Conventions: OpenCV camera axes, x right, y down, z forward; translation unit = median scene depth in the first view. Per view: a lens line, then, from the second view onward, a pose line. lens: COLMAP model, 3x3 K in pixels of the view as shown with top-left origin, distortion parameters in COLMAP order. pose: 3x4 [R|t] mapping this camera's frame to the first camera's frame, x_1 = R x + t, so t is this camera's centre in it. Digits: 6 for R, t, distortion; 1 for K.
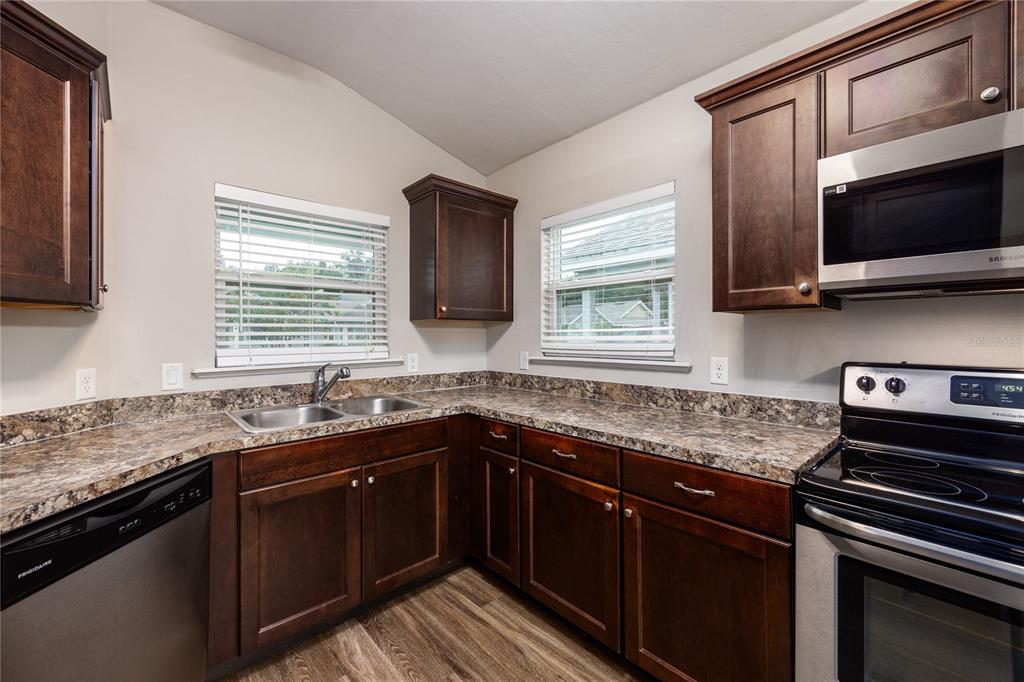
lens RADIAL K [[413.5, 0, 512.0], [0, 413.5, 341.0], [0, 0, 1]] dist [-0.000212, -0.000024]
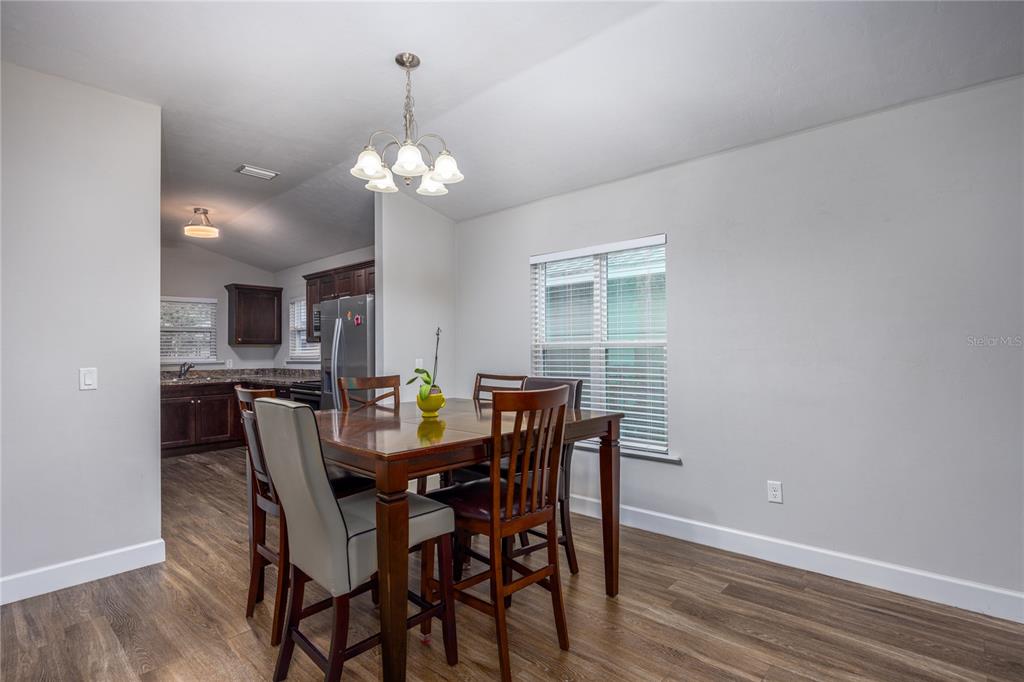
lens RADIAL K [[509.0, 0, 515.7], [0, 509.0, 345.8], [0, 0, 1]] dist [-0.000117, 0.000107]
pose [[0.996489, -0.008638, 0.083274, 1.199241], [0.010451, 0.999717, -0.021360, 0.035984], [-0.083066, 0.022155, 0.996298, -2.085438]]
